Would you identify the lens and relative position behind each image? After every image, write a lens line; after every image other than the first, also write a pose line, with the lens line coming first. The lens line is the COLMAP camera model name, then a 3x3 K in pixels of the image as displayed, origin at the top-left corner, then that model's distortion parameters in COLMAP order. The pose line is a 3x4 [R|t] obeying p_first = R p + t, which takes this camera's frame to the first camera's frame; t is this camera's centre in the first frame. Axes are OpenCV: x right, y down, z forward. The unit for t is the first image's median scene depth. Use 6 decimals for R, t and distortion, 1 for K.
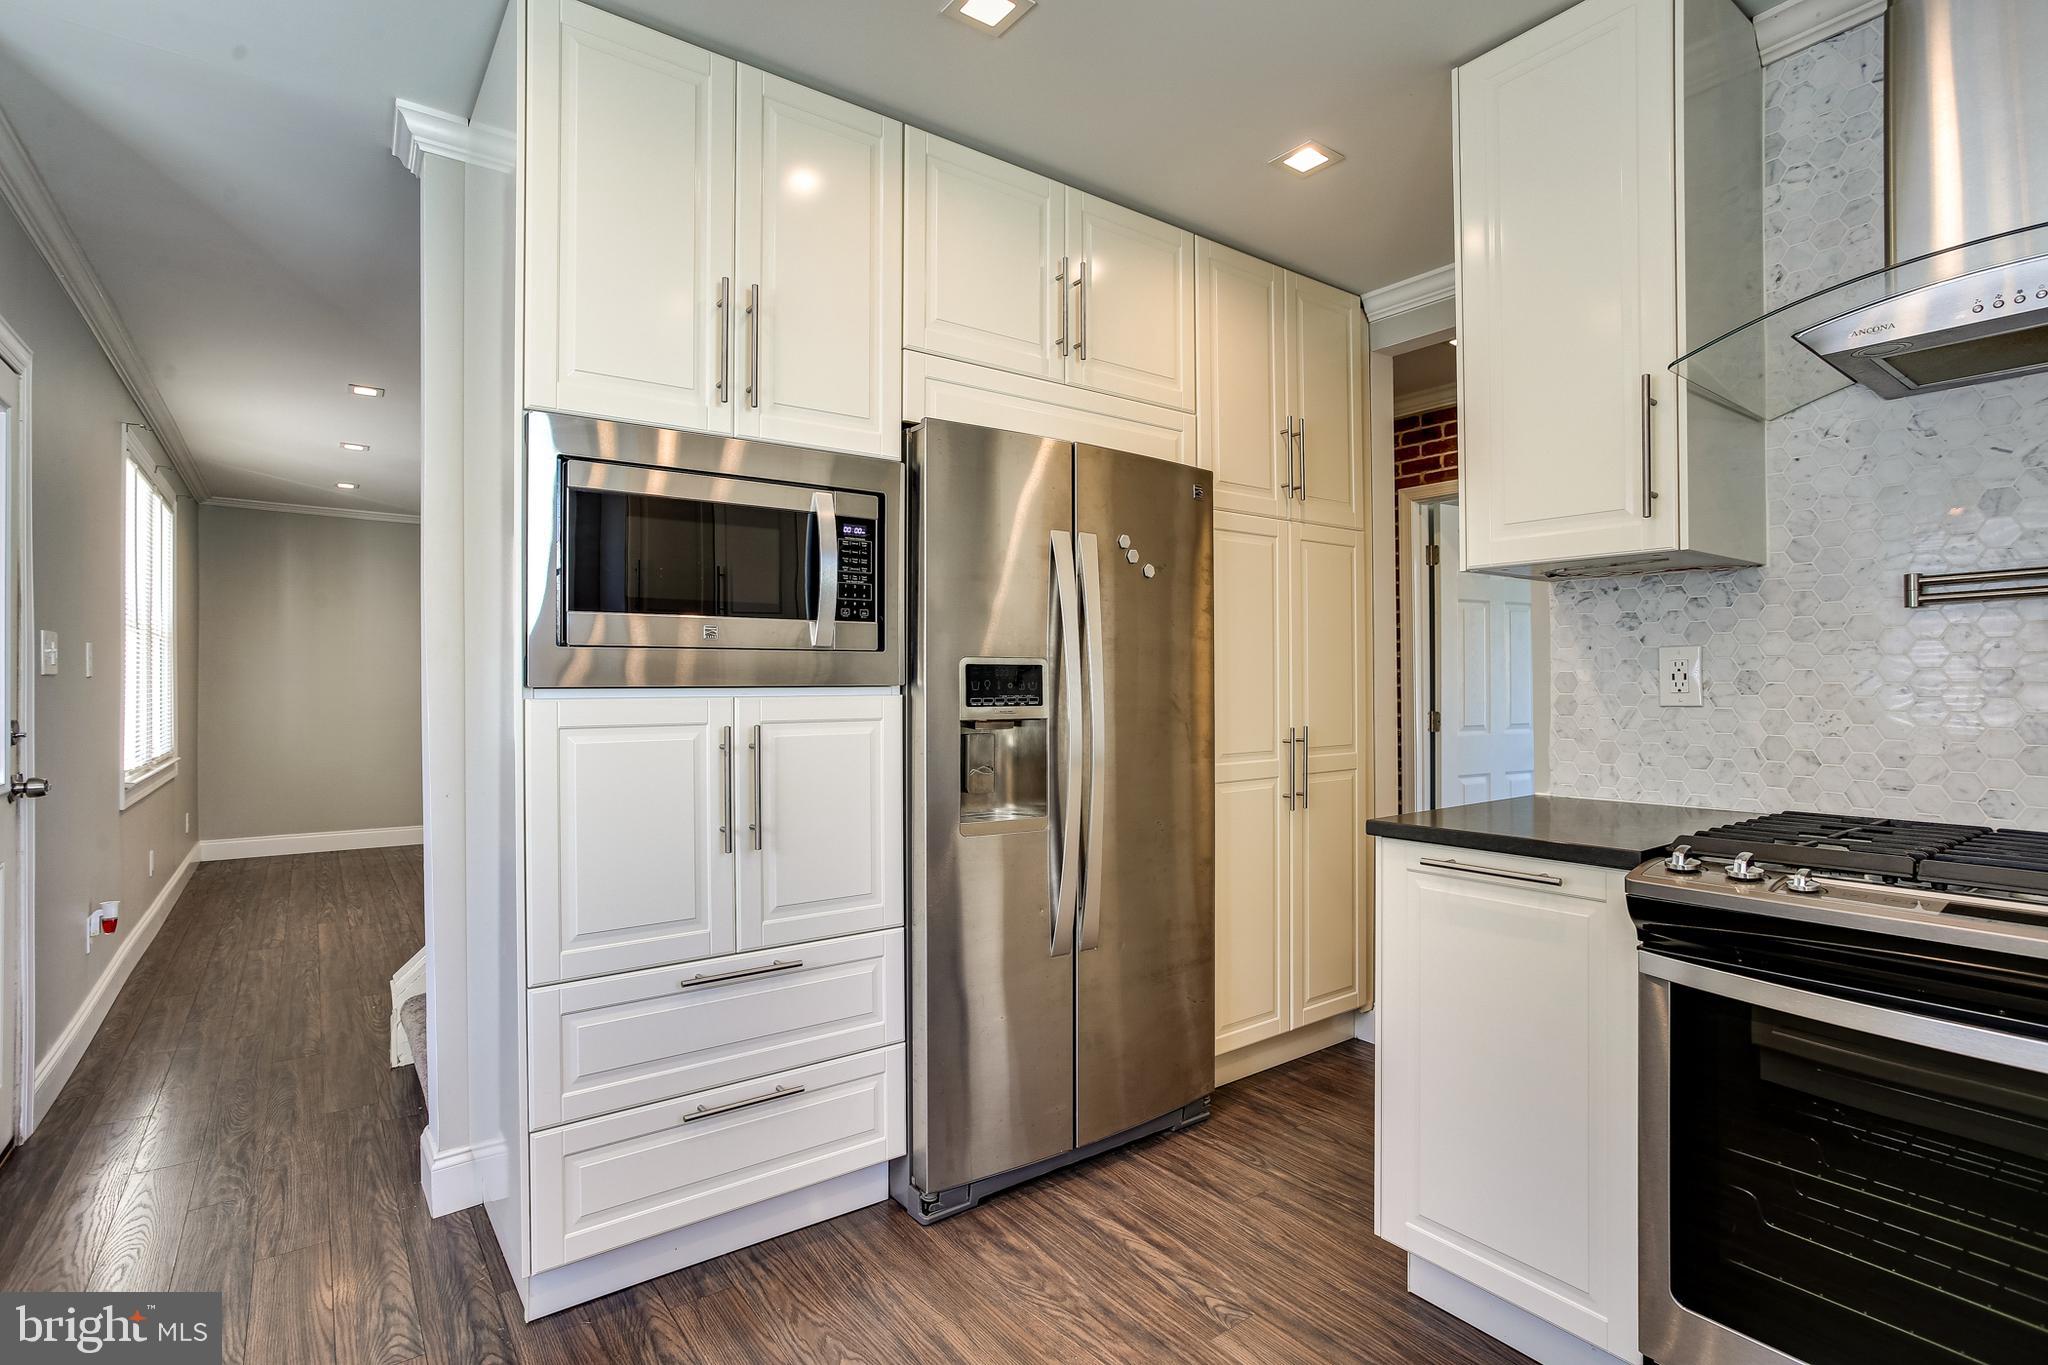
lens RADIAL K [[999.4, 0, 1023.7], [0, 999.4, 677.1], [0, 0, 1]] dist [-0.029301, 0.018221]
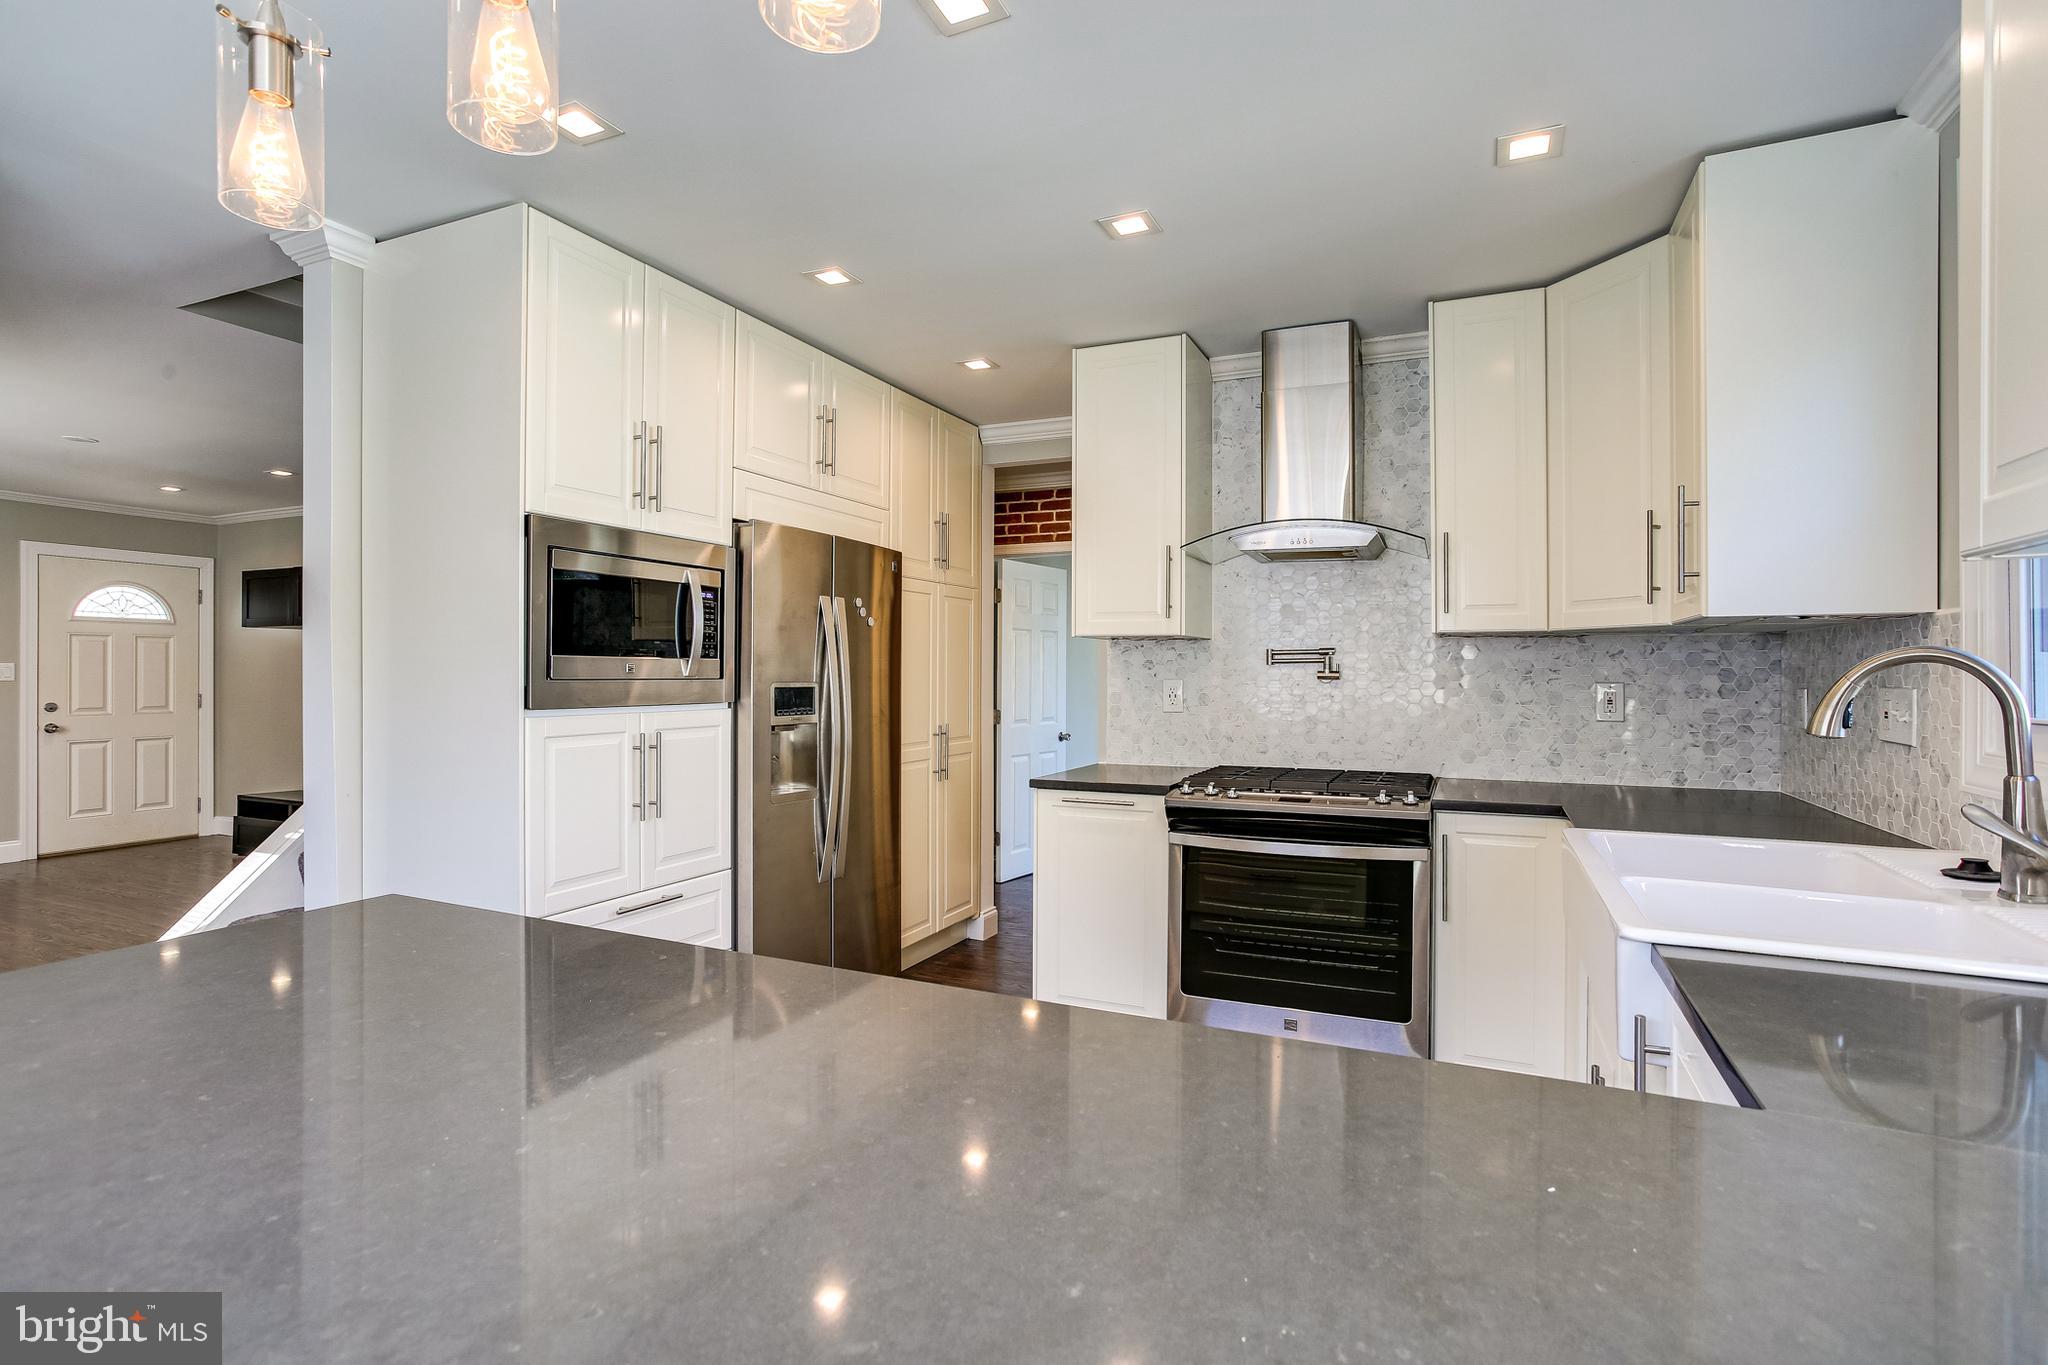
lens RADIAL K [[999.4, 0, 1036.4], [0, 999.4, 675.2], [0, 0, 1]] dist [-0.029301, 0.018221]
pose [[0.870360, 0.007406, 0.492360, -0.475622], [-0.011439, 0.999921, 0.005179, -0.045625], [-0.492283, -0.010140, 0.870376, -0.497877]]
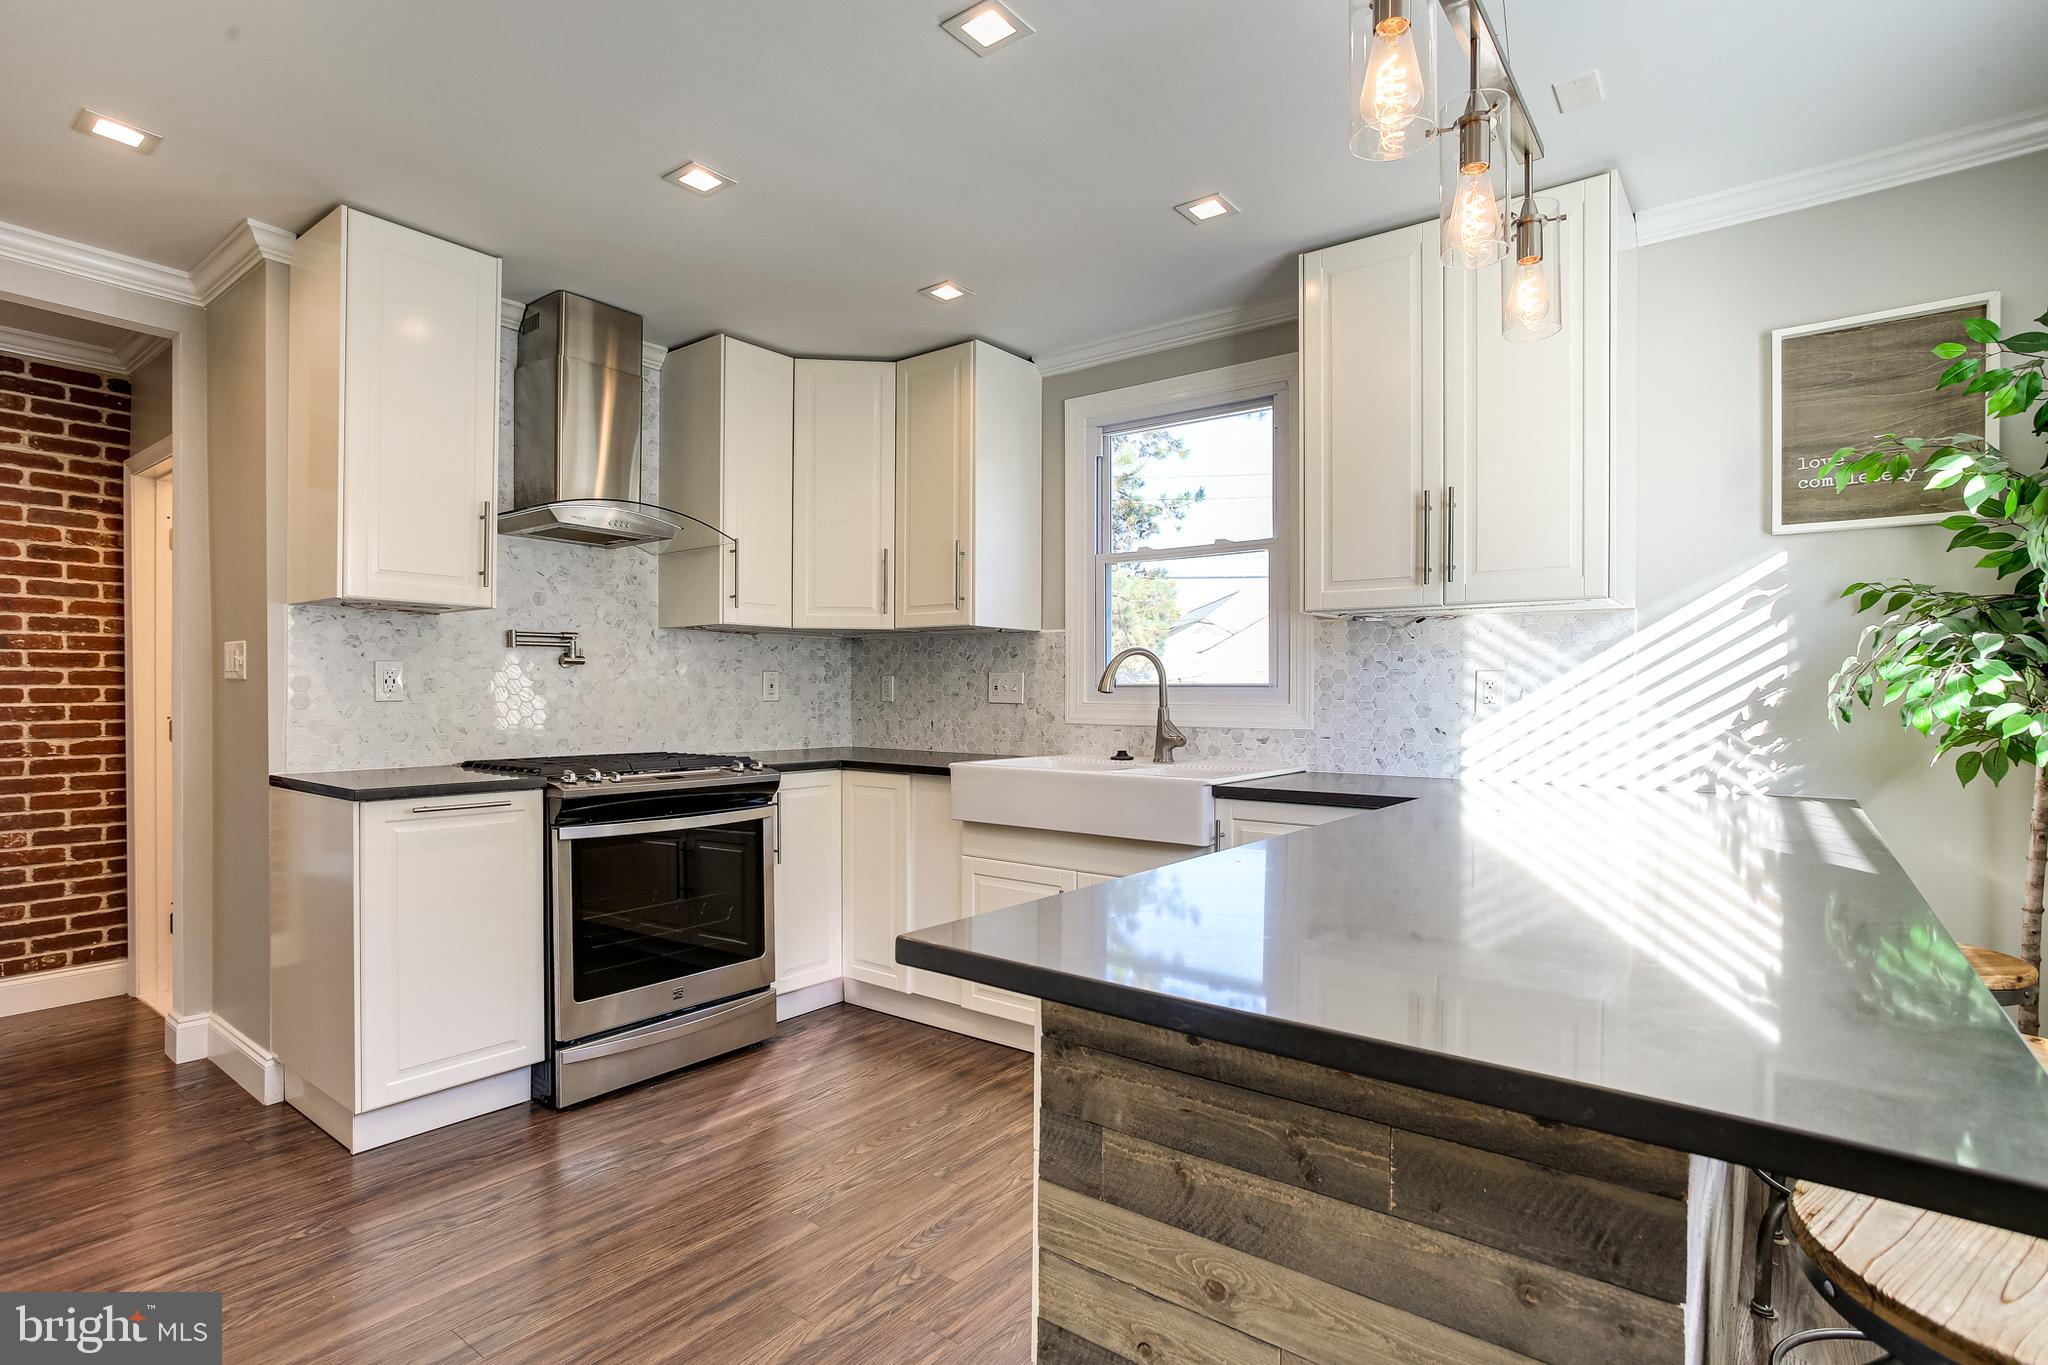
lens RADIAL K [[999.4, 0, 1035.3], [0, 999.4, 695.8], [0, 0, 1]] dist [-0.029301, 0.018221]
pose [[-0.284833, 0.000857, 0.958577, -1.019910], [-0.010505, 0.999937, -0.004016, 0.016688], [-0.958519, -0.011214, -0.284806, 0.483279]]
